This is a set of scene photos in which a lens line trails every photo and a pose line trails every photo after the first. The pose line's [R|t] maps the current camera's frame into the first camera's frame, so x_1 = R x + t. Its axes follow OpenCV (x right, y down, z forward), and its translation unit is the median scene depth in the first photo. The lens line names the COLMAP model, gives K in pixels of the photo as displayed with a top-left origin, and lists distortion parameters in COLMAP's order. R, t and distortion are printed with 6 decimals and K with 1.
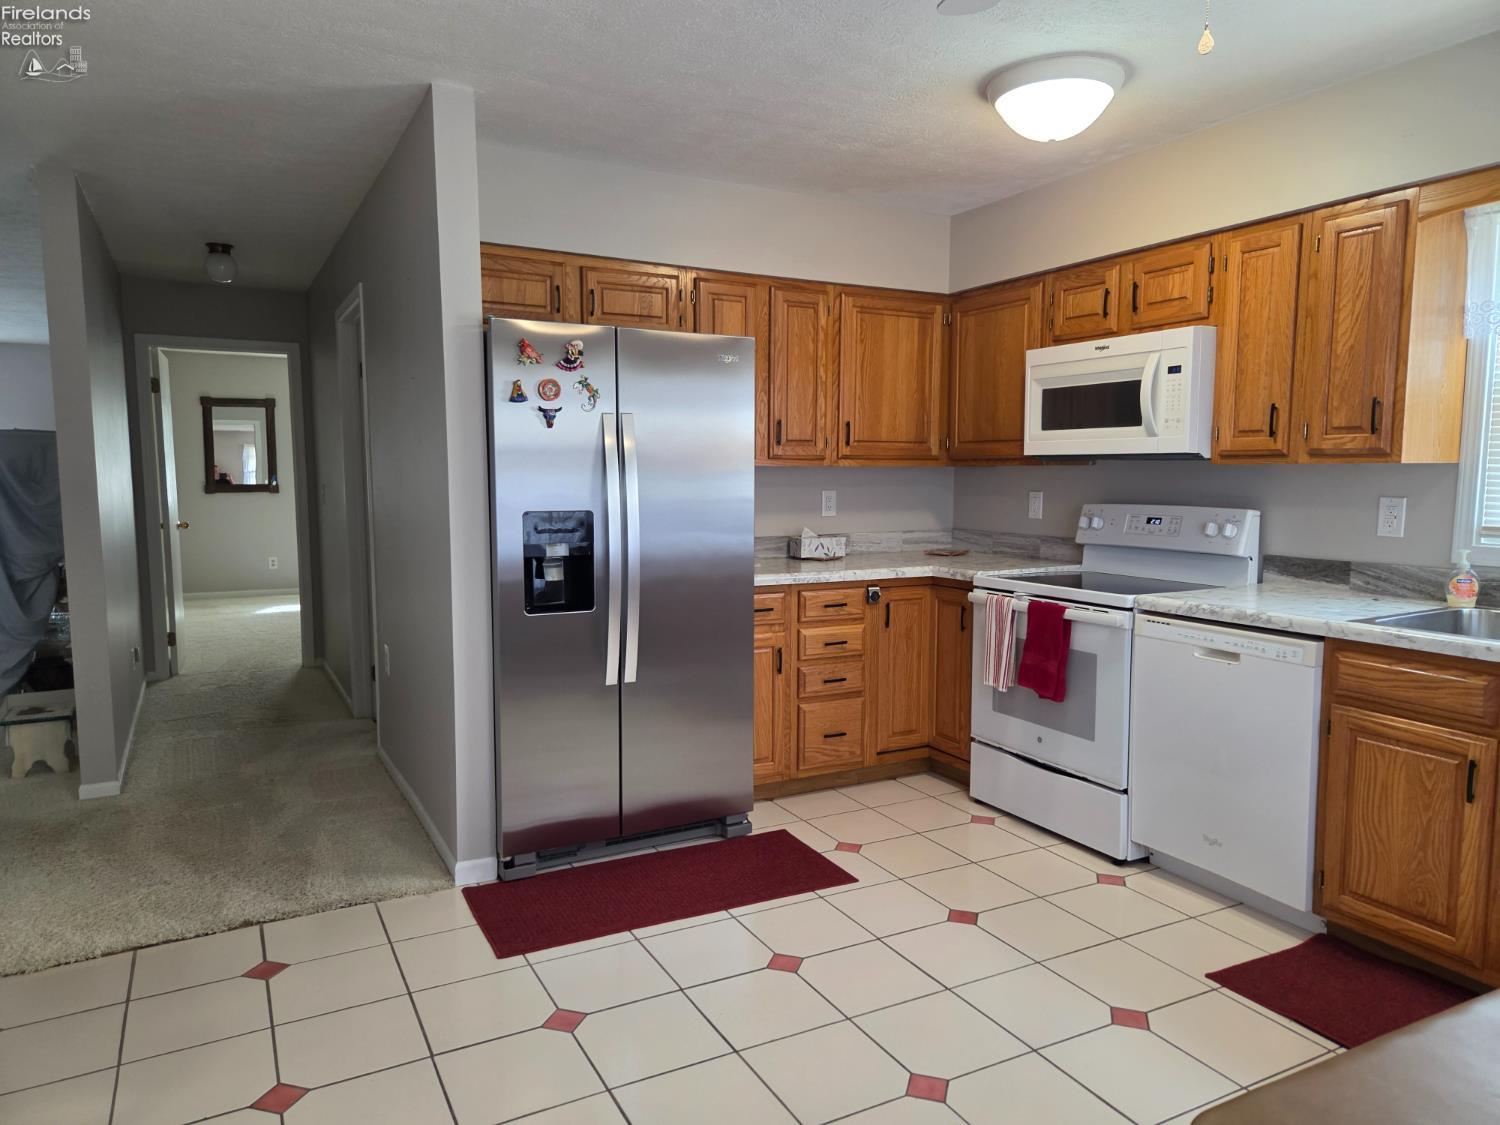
lens RADIAL K [[998.6, 0, 750.0], [0, 998.6, 562.5], [0, 0, 1]] dist [0.066053, -0.056567]
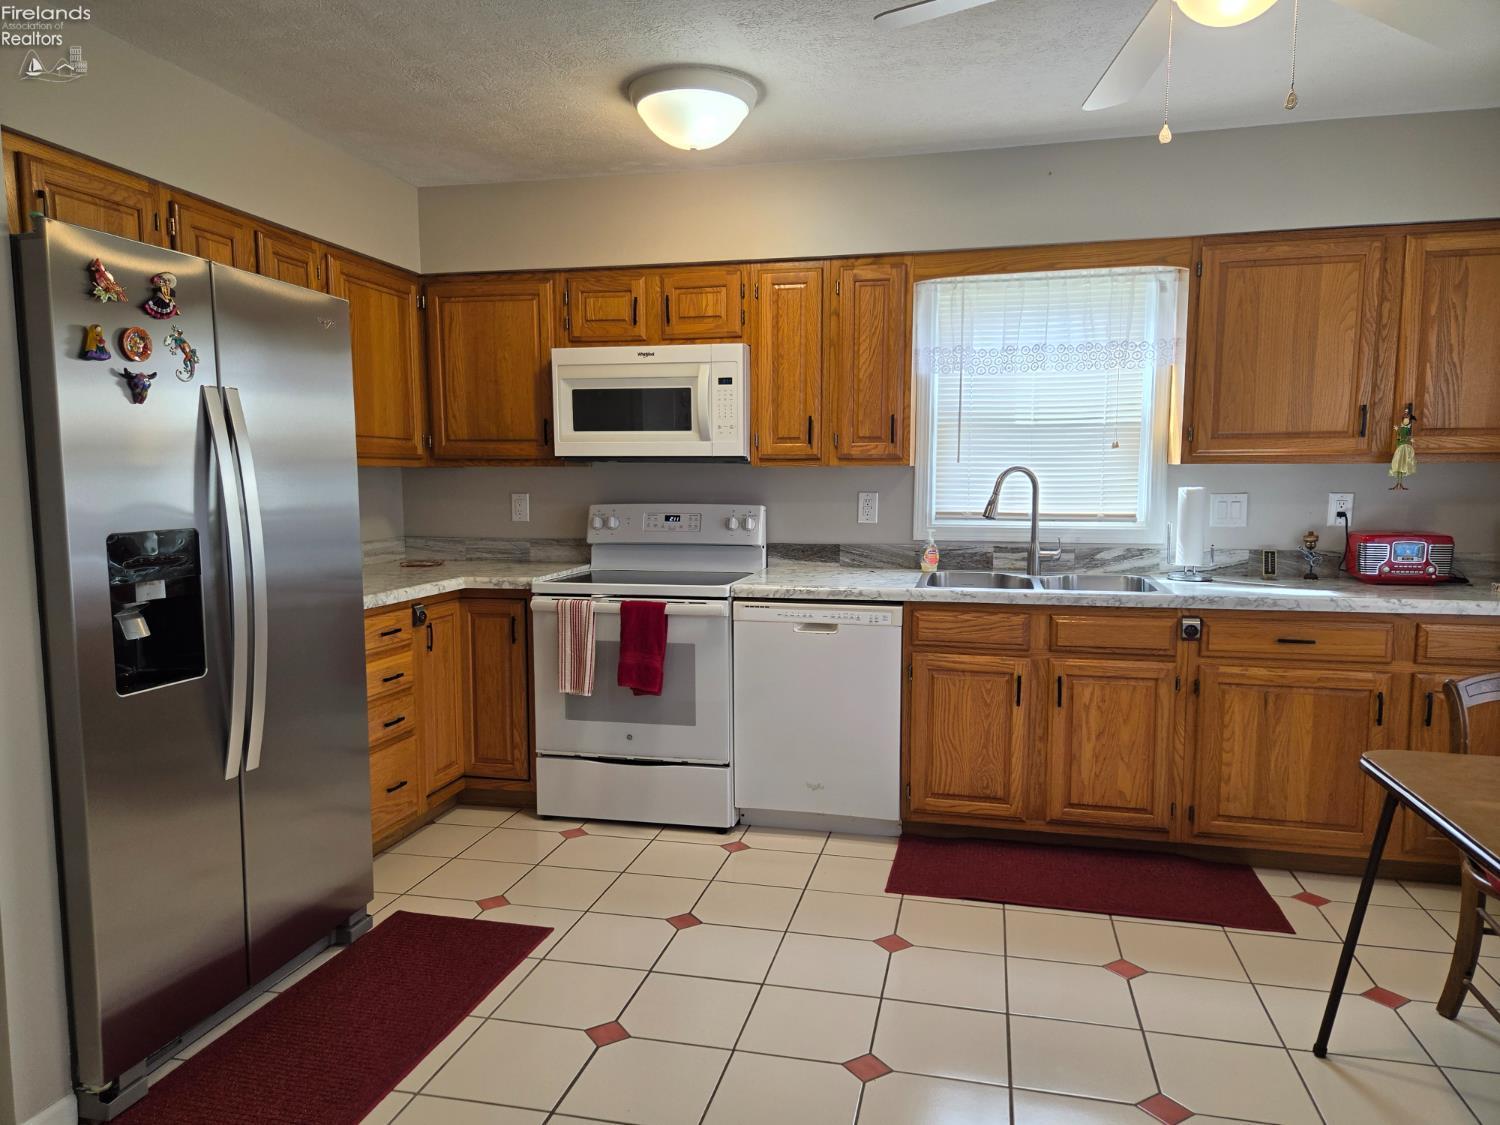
lens RADIAL K [[1006.5, 0, 753.8], [0, 1006.5, 572.1], [0, 0, 1]] dist [0.071668, -0.061156]
pose [[0.655423, -0.076267, 0.751401, -0.400268], [0.072382, 0.996652, 0.038024, -0.020090], [-0.751785, 0.029466, 0.658749, 0.241743]]
